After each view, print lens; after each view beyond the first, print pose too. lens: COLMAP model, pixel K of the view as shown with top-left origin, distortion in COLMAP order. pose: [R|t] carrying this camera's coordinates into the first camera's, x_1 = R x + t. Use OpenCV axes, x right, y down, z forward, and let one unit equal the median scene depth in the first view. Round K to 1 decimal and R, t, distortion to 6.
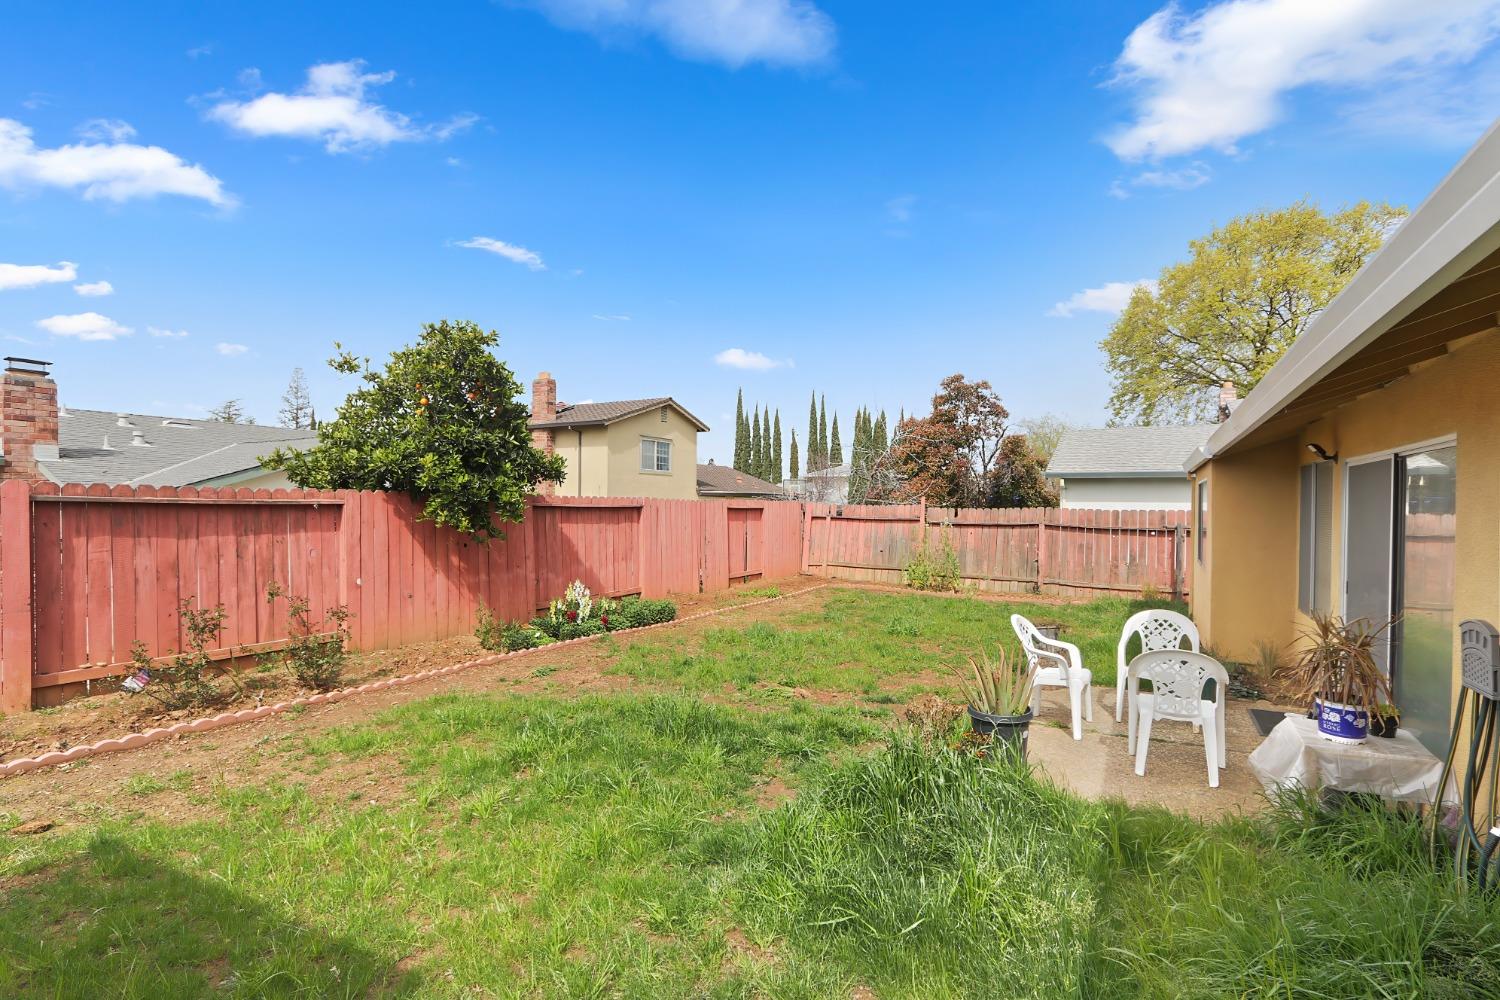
lens RADIAL K [[696.1, 0, 757.8], [0, 696.1, 510.0], [0, 0, 1]] dist [-0.007305, 0.000207]
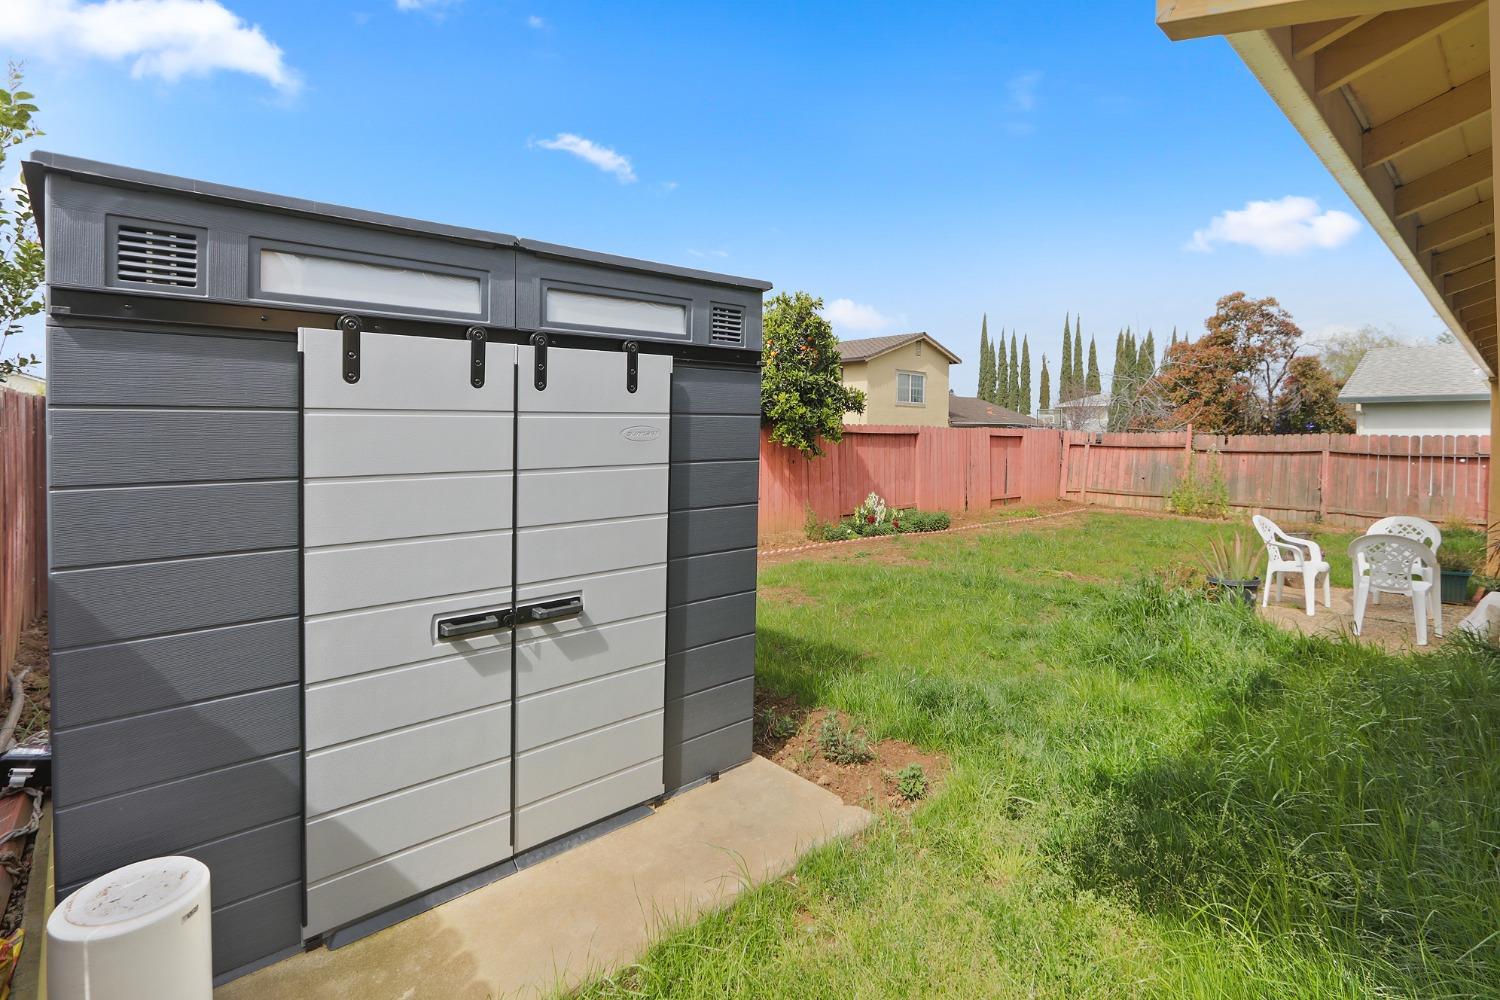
lens RADIAL K [[727.0, 0, 800.5], [0, 727.0, 464.4], [0, 0, 1]] dist [-0.000776, -0.000645]
pose [[0.963759, 0.003772, -0.266747, -0.021490], [0.003507, 0.999634, 0.026807, 0.009312], [0.266751, -0.026771, 0.963394, -0.154446]]
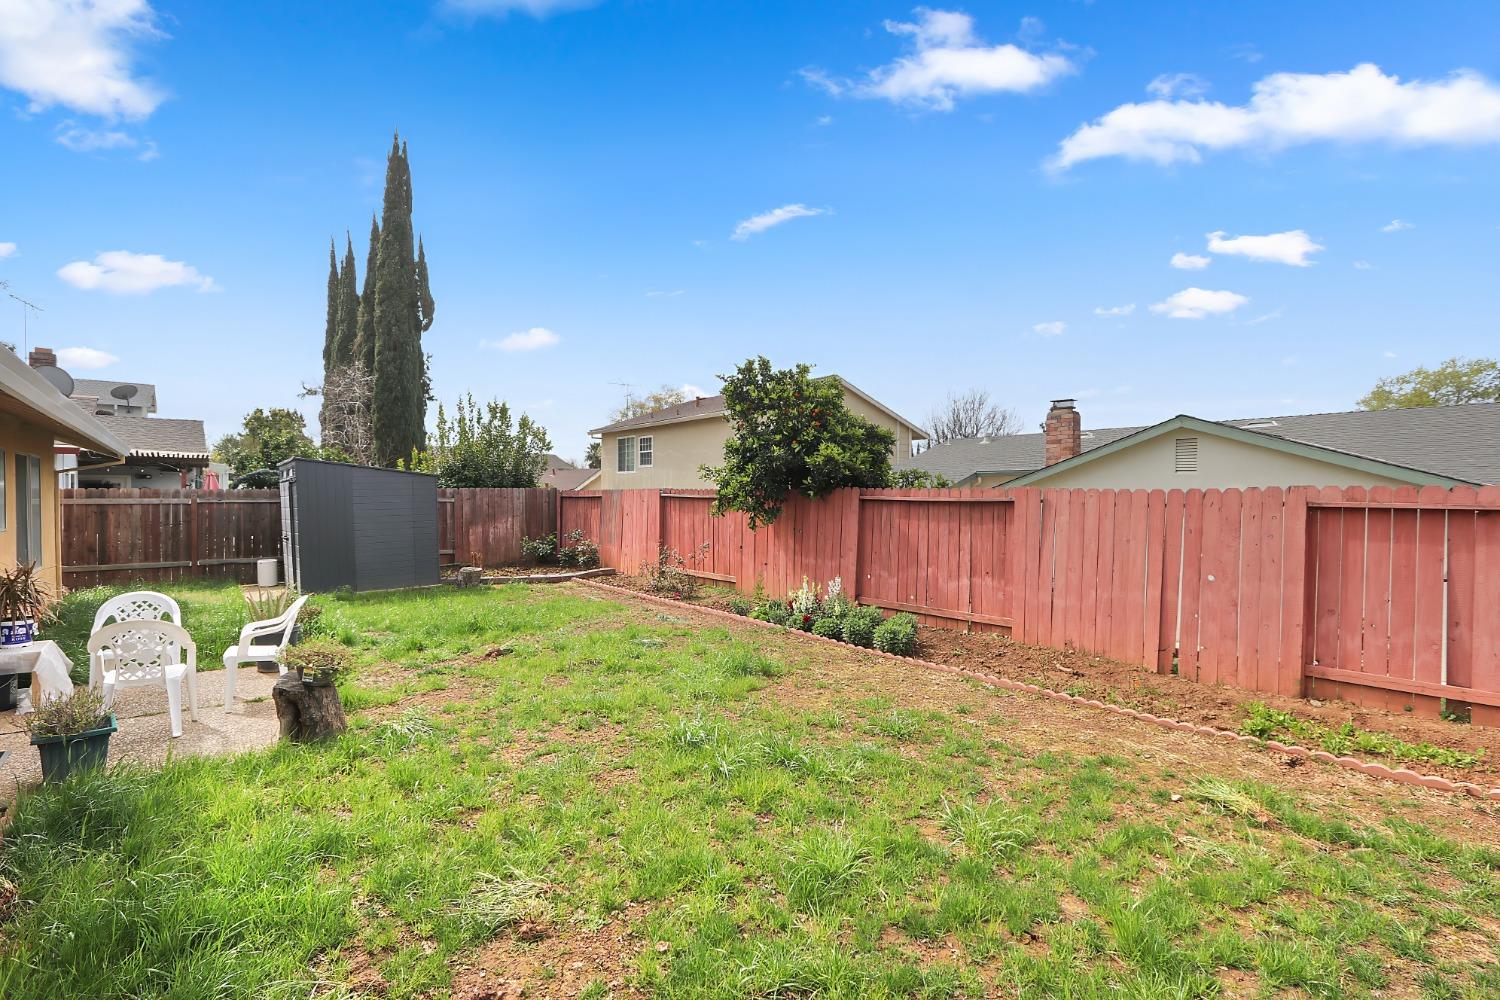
lens RADIAL K [[720.3, 0, 744.9], [0, 720.3, 498.1], [0, 0, 1]] dist [0.000347, 0.000129]
pose [[-0.367146, -0.009079, -0.930119, 0.392809], [-0.020695, 0.999785, -0.001590, -0.001112], [0.929933, 0.018666, -0.367254, 0.683354]]
